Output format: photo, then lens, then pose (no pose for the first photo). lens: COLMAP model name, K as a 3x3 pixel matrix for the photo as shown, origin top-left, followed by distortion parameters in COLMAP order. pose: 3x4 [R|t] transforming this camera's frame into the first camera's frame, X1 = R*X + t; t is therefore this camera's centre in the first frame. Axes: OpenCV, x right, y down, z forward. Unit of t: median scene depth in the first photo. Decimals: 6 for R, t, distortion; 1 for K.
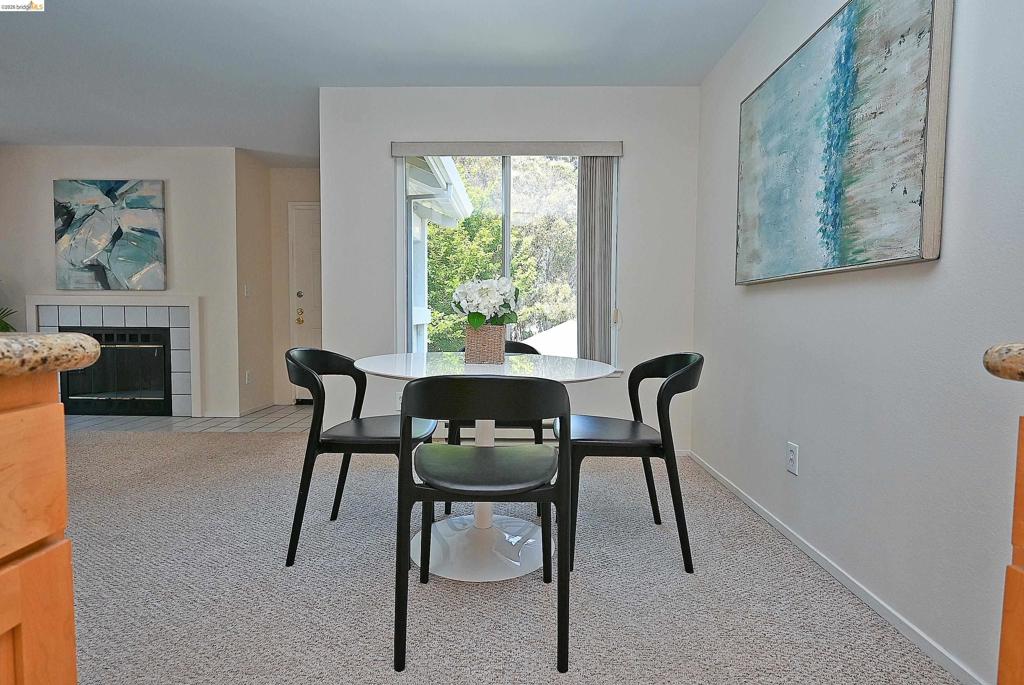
lens RADIAL K [[509.5, 0, 509.3], [0, 509.5, 336.6], [0, 0, 1]] dist [-0.005104, 0.003903]
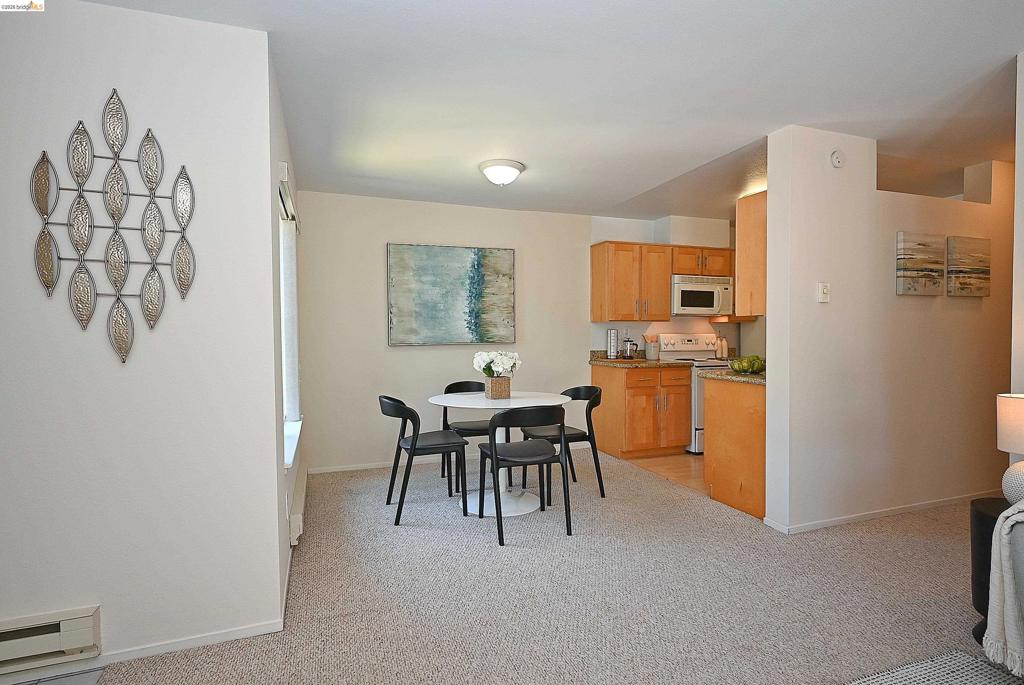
lens RADIAL K [[509.5, 0, 512.7], [0, 509.5, 336.3], [0, 0, 1]] dist [-0.005104, 0.003903]
pose [[-0.356829, -0.012765, 0.934082, -1.957395], [0.043874, 0.998574, 0.030407, -0.243151], [-0.933139, 0.051832, -0.355761, 1.792200]]
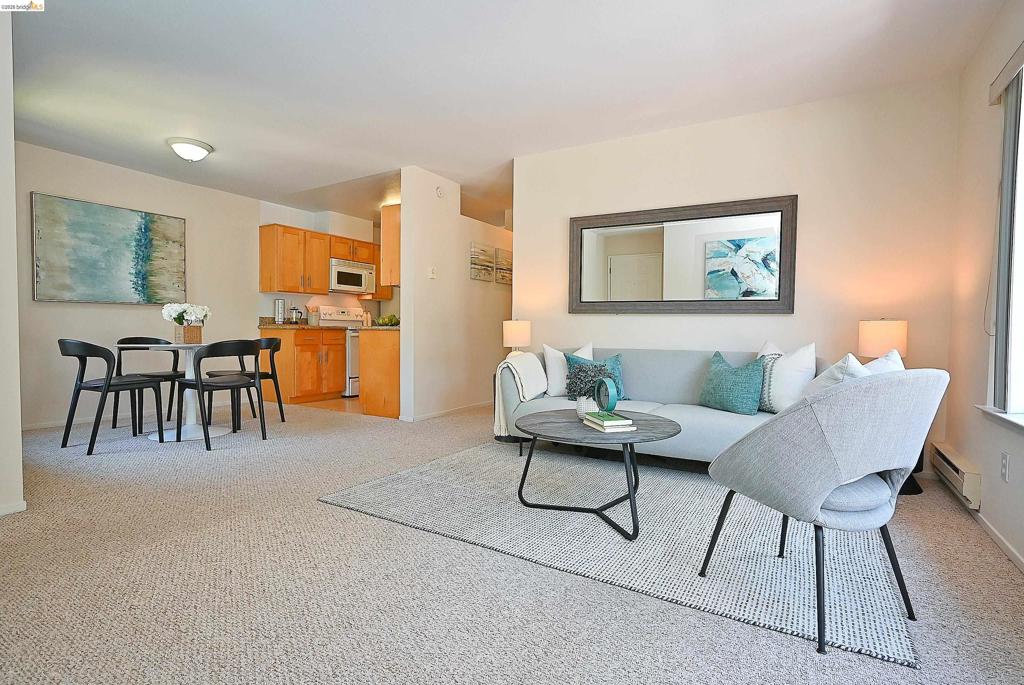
lens RADIAL K [[509.5, 0, 515.9], [0, 509.5, 337.6], [0, 0, 1]] dist [-0.005104, 0.003903]
pose [[-0.872438, -0.014228, 0.488518, -2.525119], [0.012865, 0.998561, 0.052059, -0.066510], [-0.488556, 0.051703, -0.870999, 2.461193]]
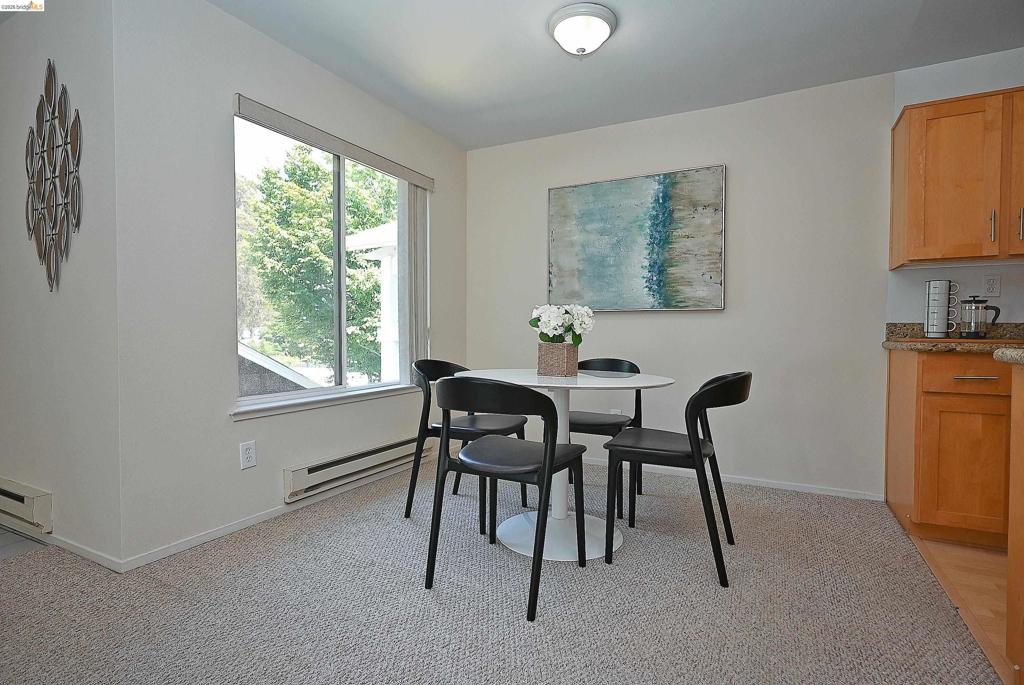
lens RADIAL K [[509.5, 0, 510.5], [0, 509.5, 337.5], [0, 0, 1]] dist [-0.005104, 0.003903]
pose [[0.447286, -0.013053, 0.894295, -1.314444], [0.036673, 0.999320, -0.003756, -0.040550], [-0.893639, 0.034476, 0.447461, 0.658130]]
